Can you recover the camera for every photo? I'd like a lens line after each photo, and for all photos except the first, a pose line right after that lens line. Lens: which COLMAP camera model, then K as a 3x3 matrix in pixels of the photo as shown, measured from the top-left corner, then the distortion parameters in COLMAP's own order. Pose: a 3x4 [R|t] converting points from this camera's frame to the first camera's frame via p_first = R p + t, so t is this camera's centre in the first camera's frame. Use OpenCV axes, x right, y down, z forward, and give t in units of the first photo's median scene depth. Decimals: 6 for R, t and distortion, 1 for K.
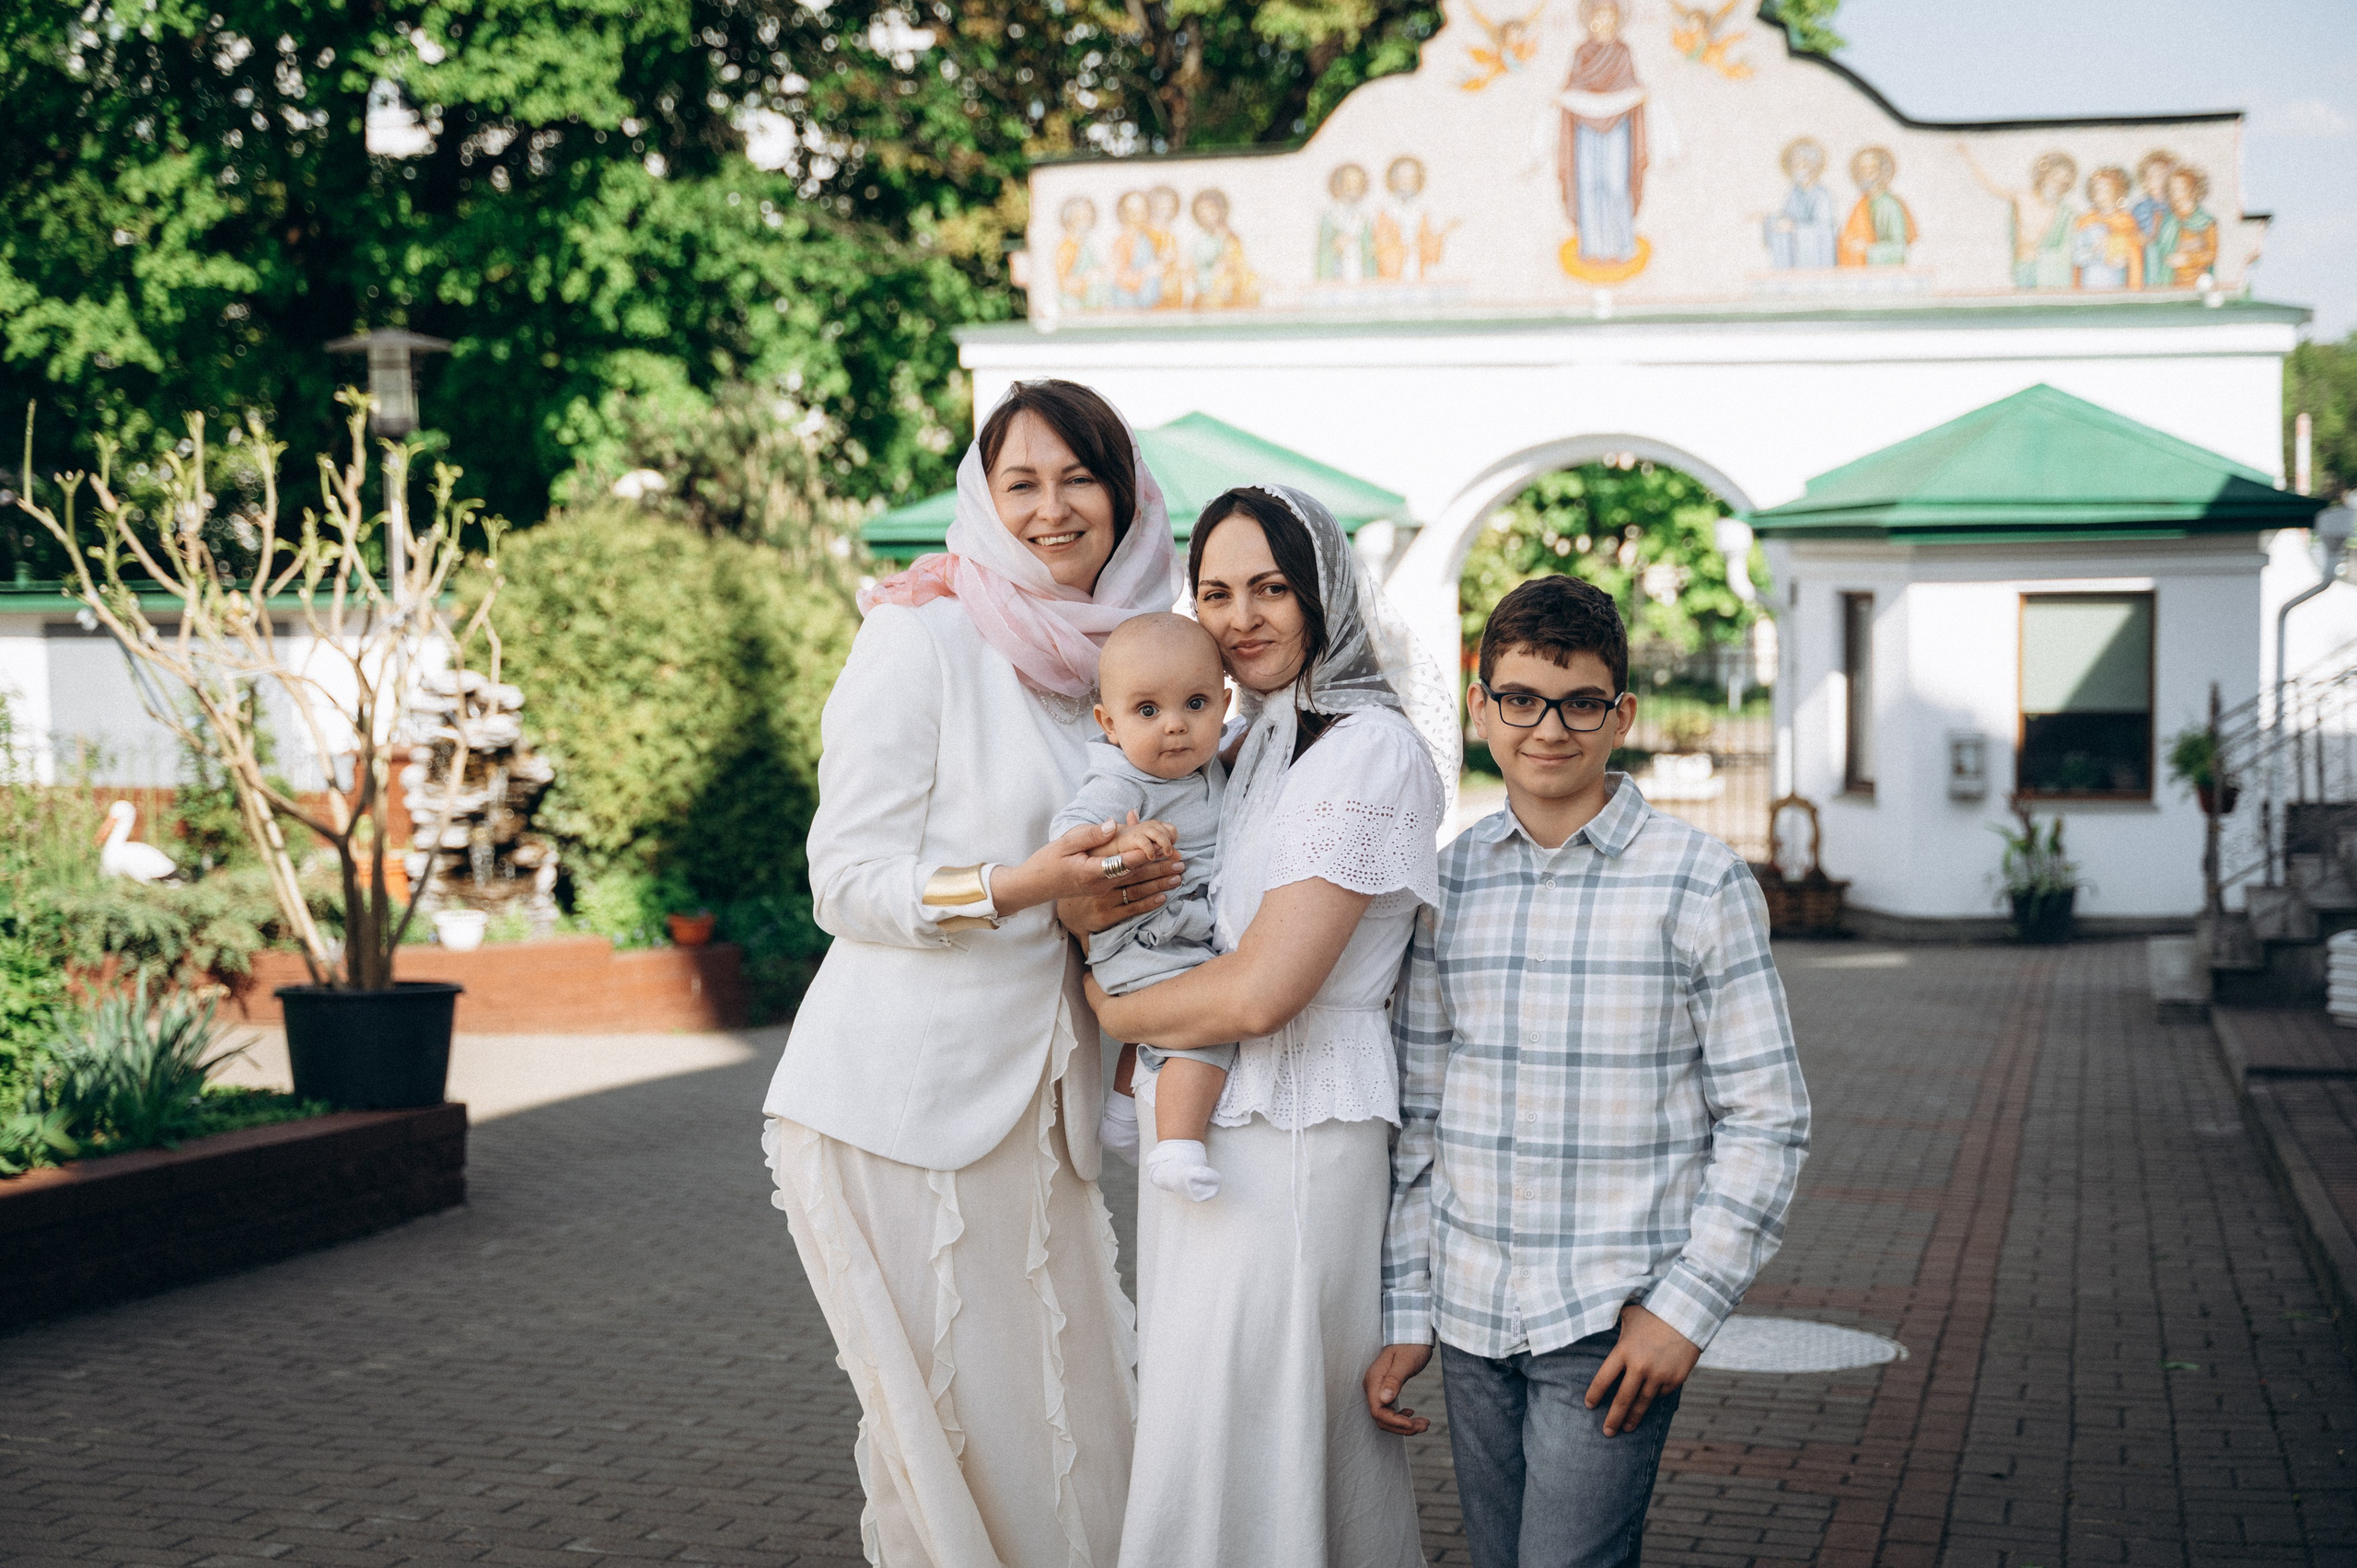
lens RADIAL K [[2791.4, 0, 1030.4], [0, 2791.4, 741.1], [0, 0, 1]] dist [-0.004562, 0.045149]
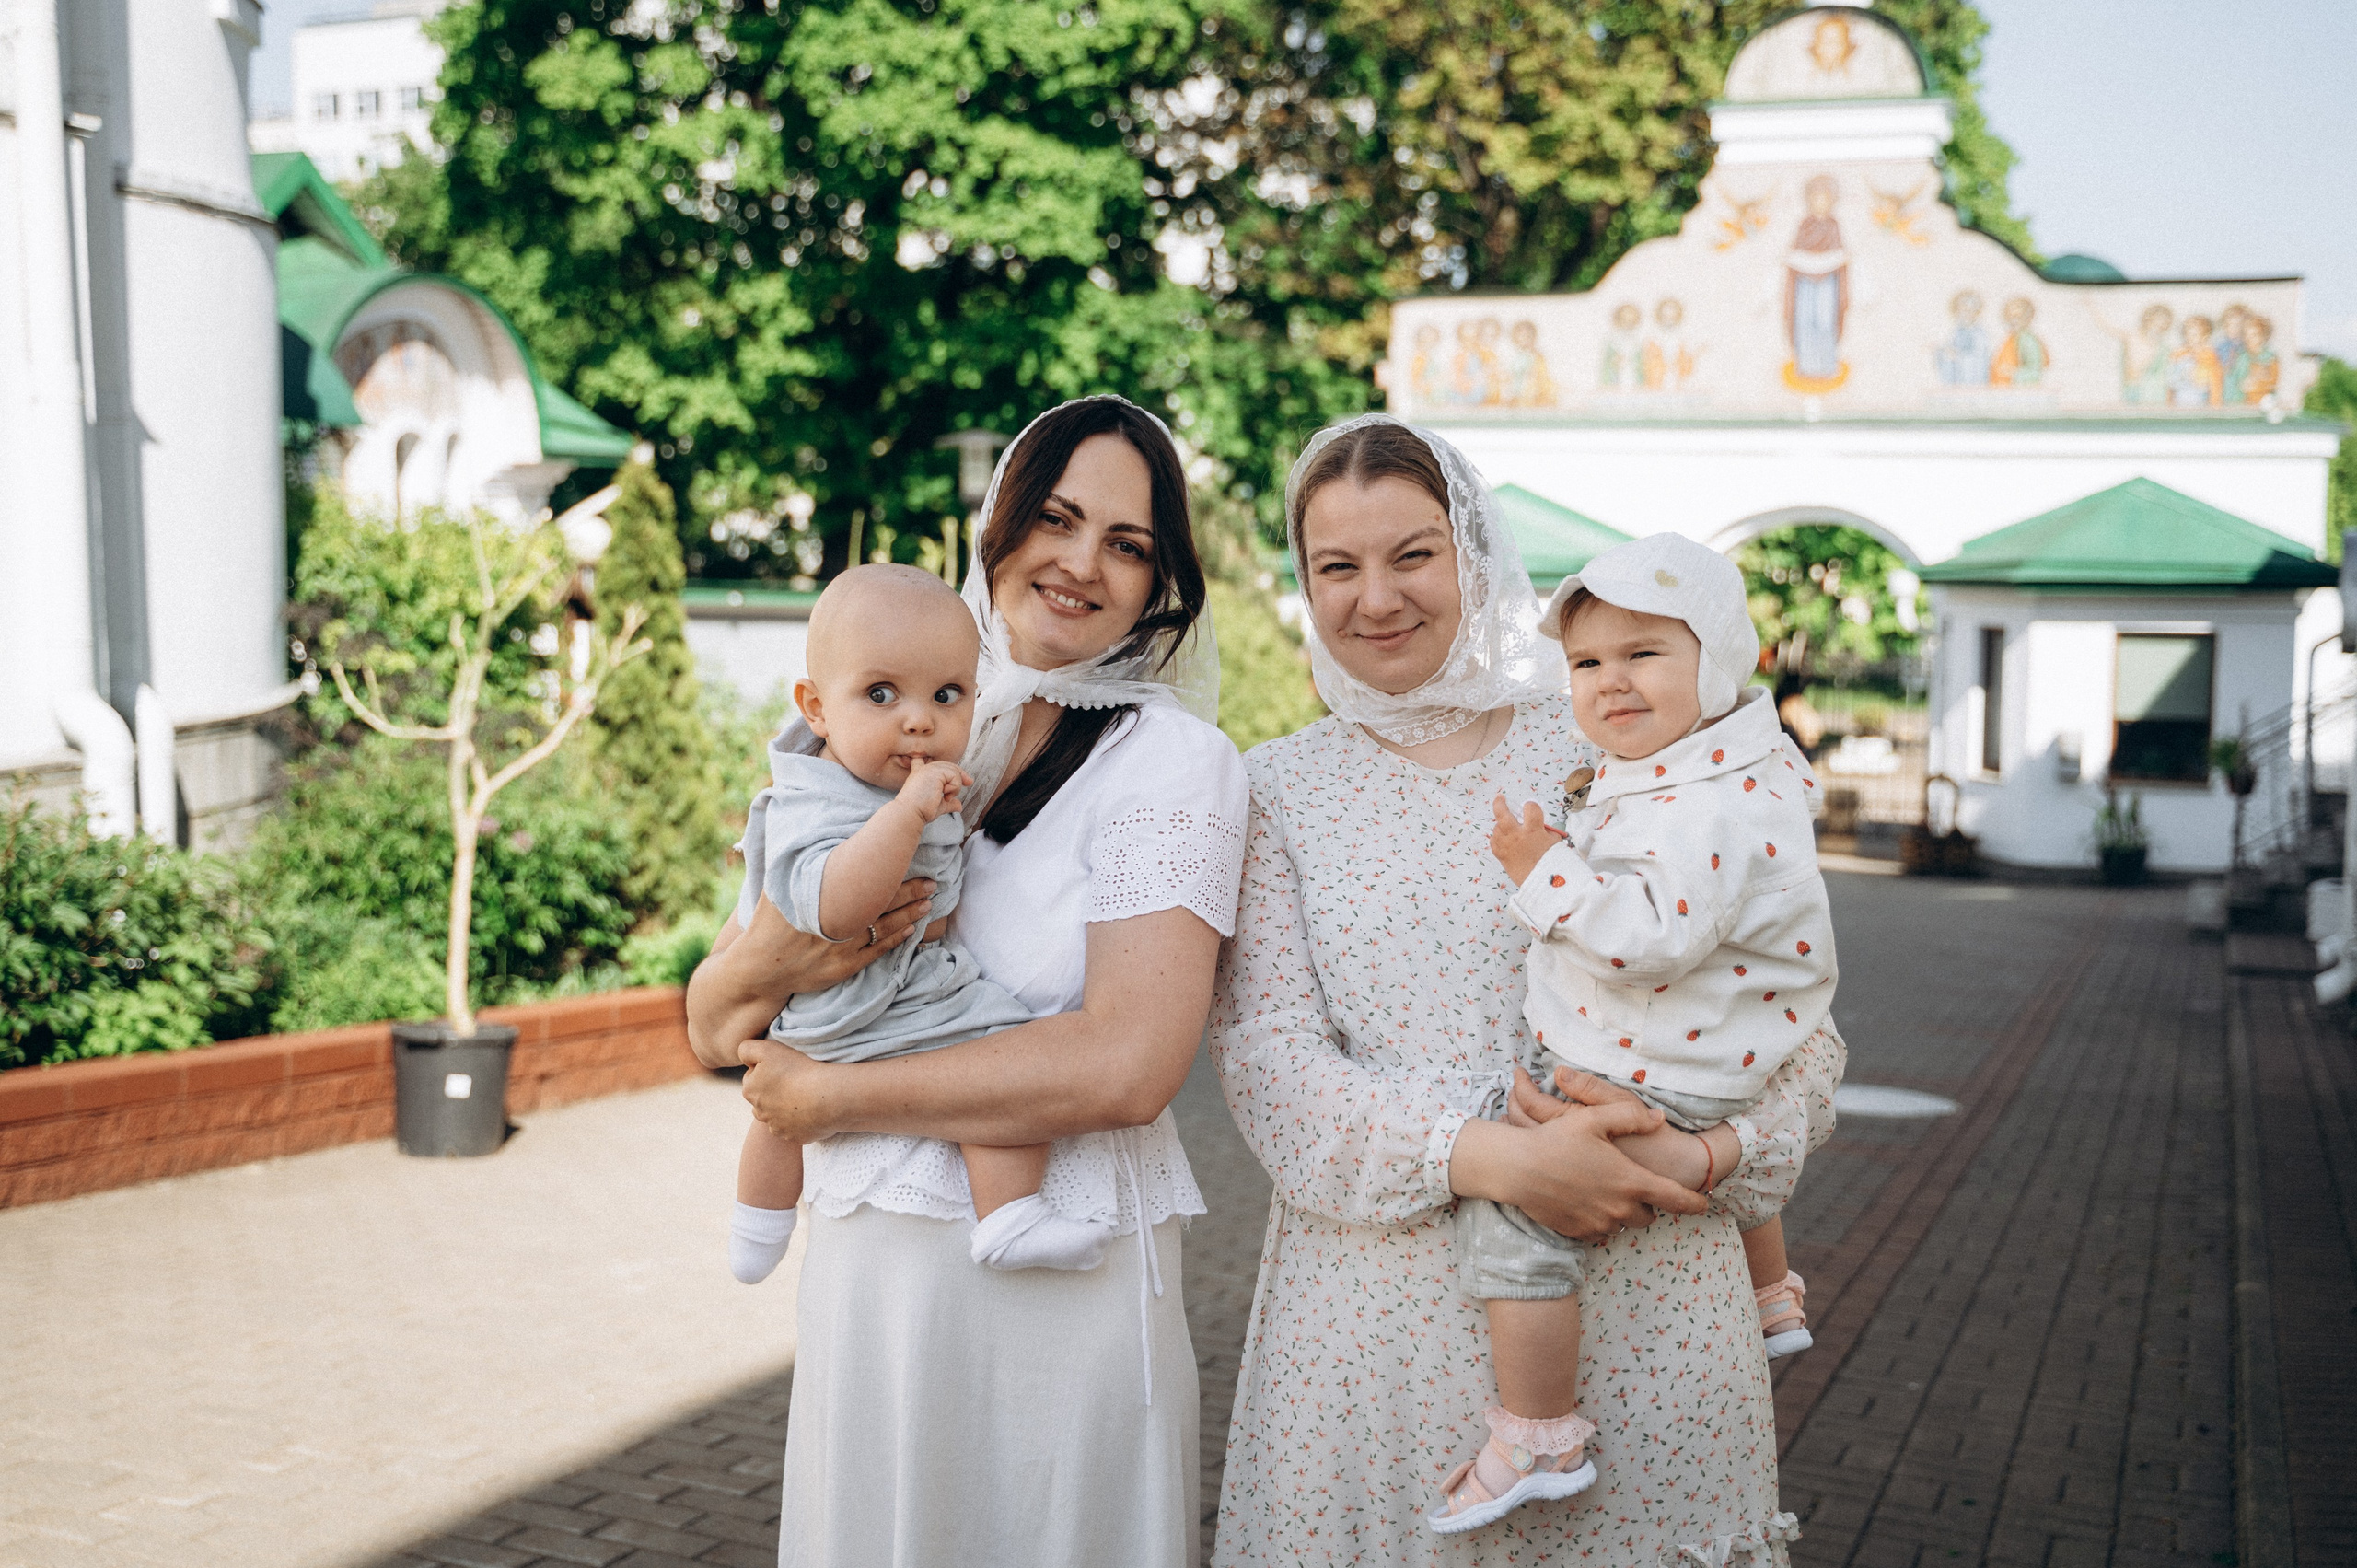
lens RADIAL K [[2536.4, 0, 1090.5], [0, 2536.4, 780.1], [0, 0, 1]] dist [0.014963, -0.054321]
pose [[0.996624, 0.031902, -0.075650, -0.046570], [-0.029457, 0.999014, 0.033215, -0.006410], [0.076635, -0.030874, 0.996581, -0.268299]]
